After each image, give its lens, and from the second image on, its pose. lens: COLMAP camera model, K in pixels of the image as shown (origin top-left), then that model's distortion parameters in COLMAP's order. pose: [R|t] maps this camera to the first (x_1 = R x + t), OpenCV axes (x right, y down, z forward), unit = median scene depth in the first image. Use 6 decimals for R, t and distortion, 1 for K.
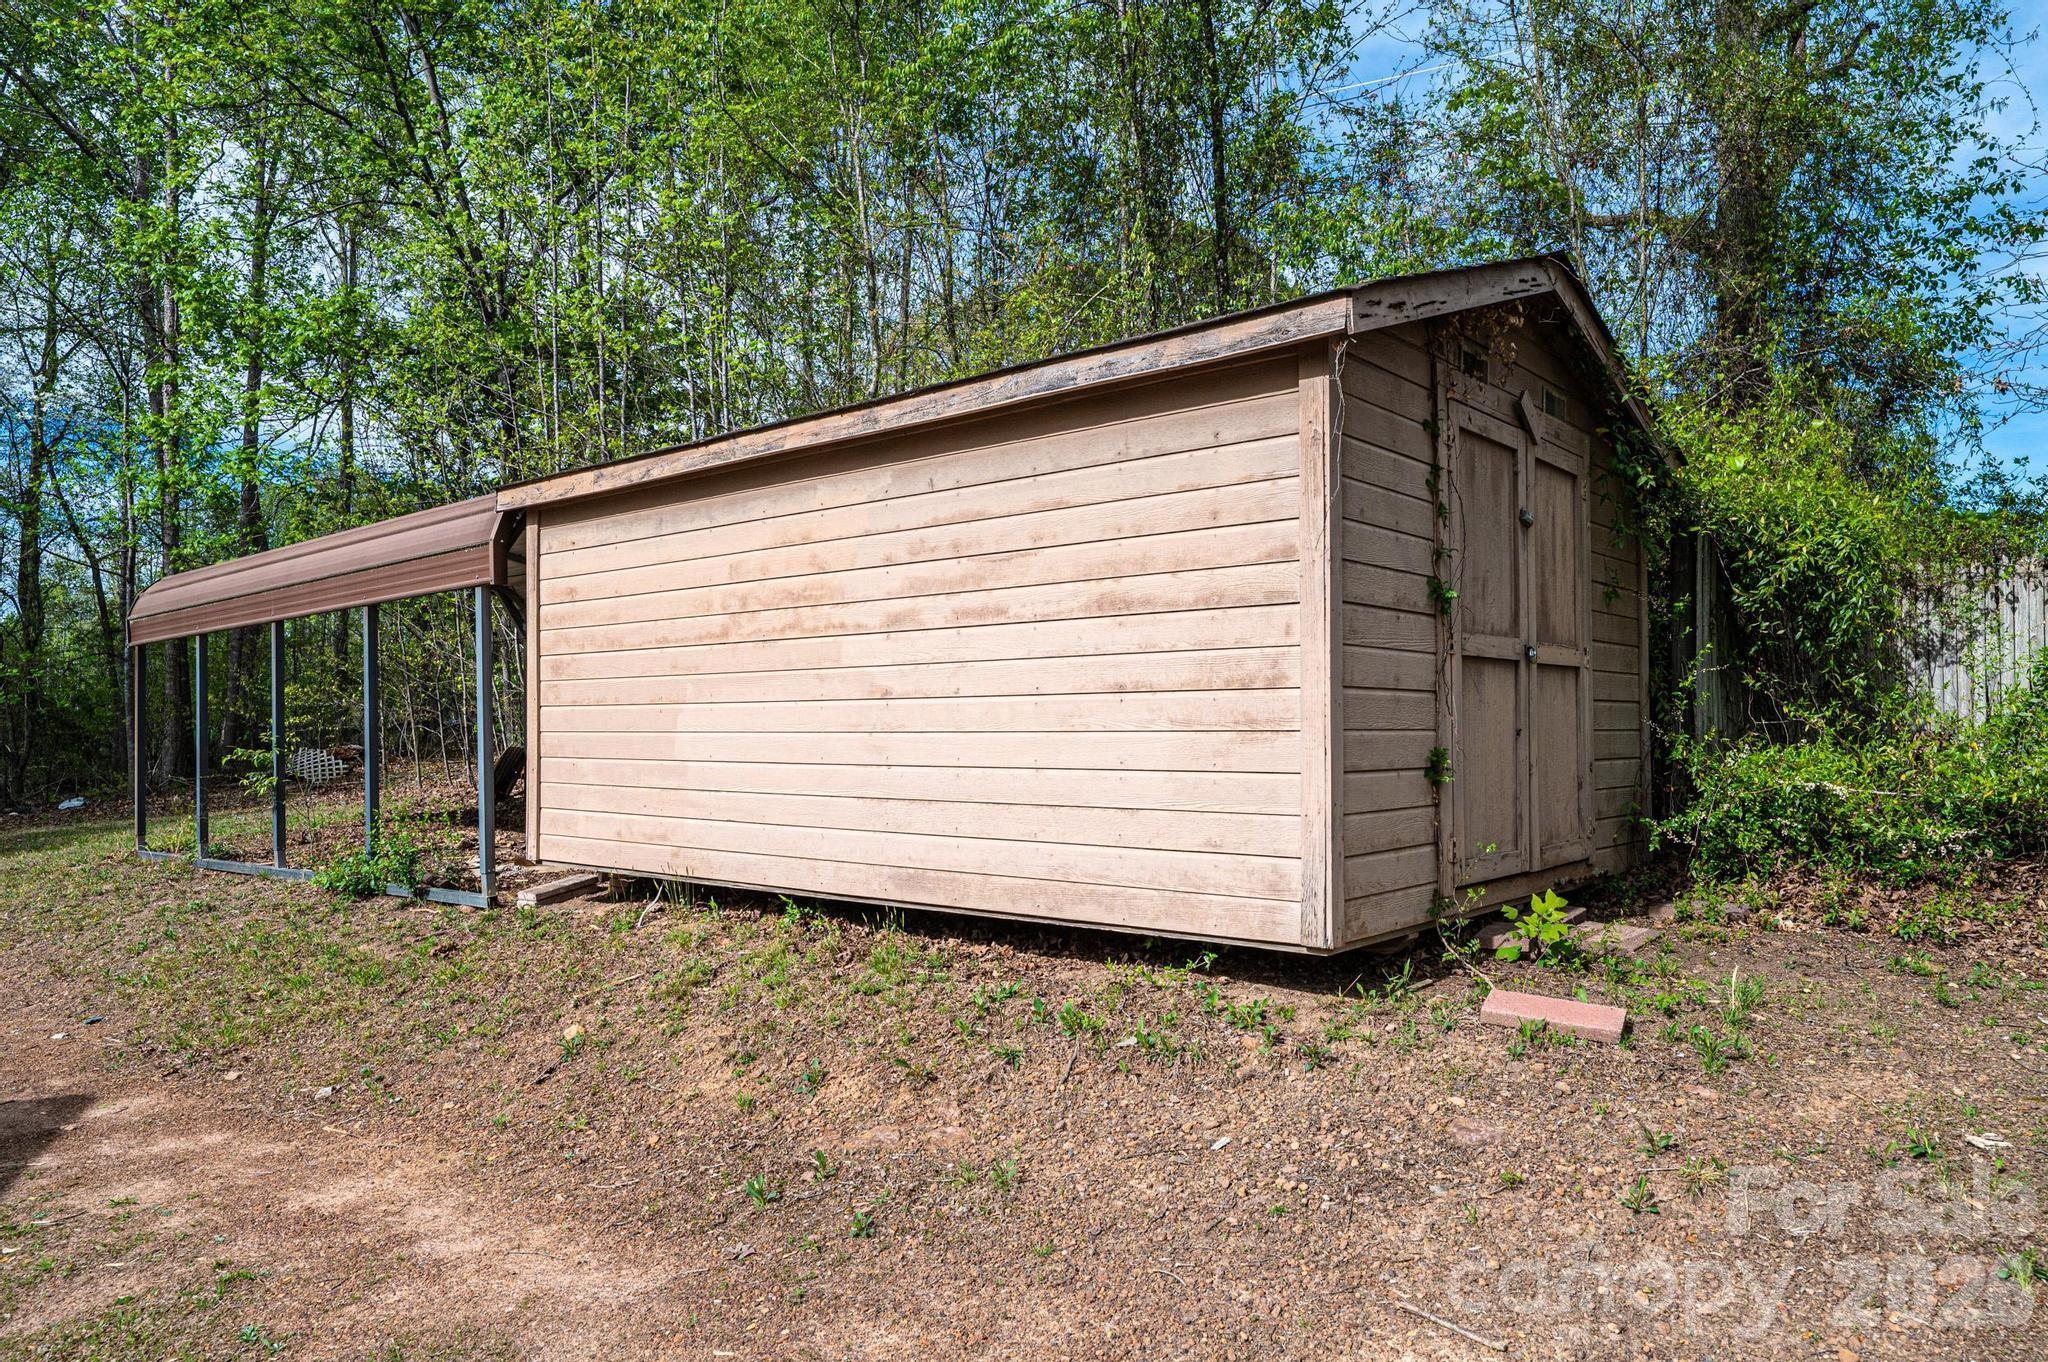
lens RADIAL K [[1370.1, 0, 1024.0], [0, 1370.1, 681.0], [0, 0, 1]] dist [-0.001794, 0.000650]
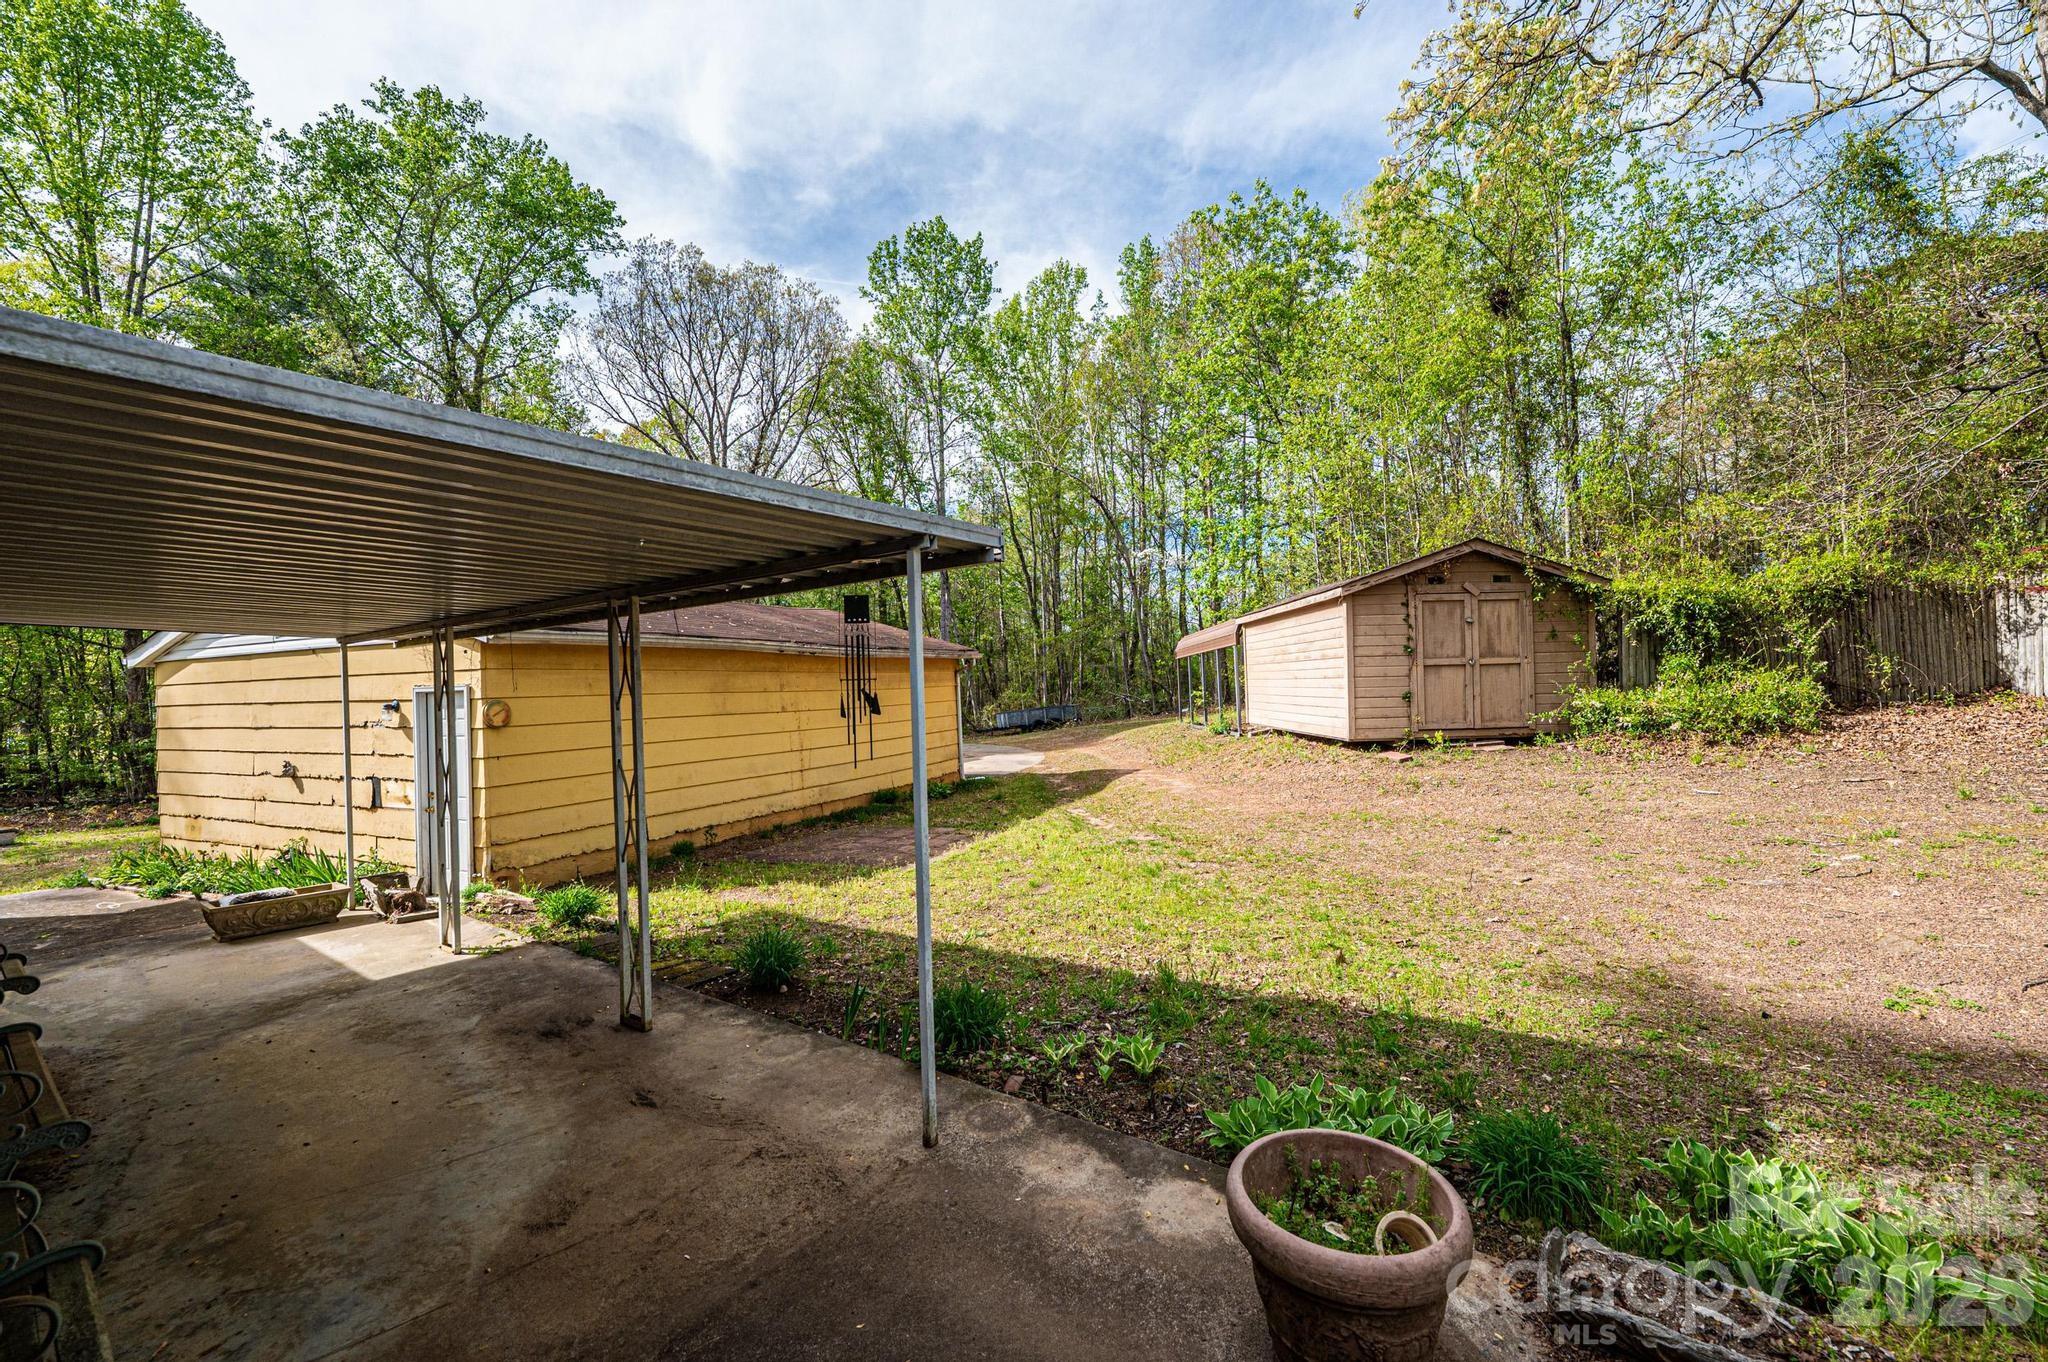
lens RADIAL K [[861.6, 0, 1024.0], [0, 861.6, 681.0], [0, 0, 1]] dist [0.000426, 0.000004]
pose [[0.664493, -0.014061, -0.747162, 1.336957], [0.046796, 0.998644, 0.022824, -0.080657], [0.745828, -0.050131, 0.664250, -1.302743]]
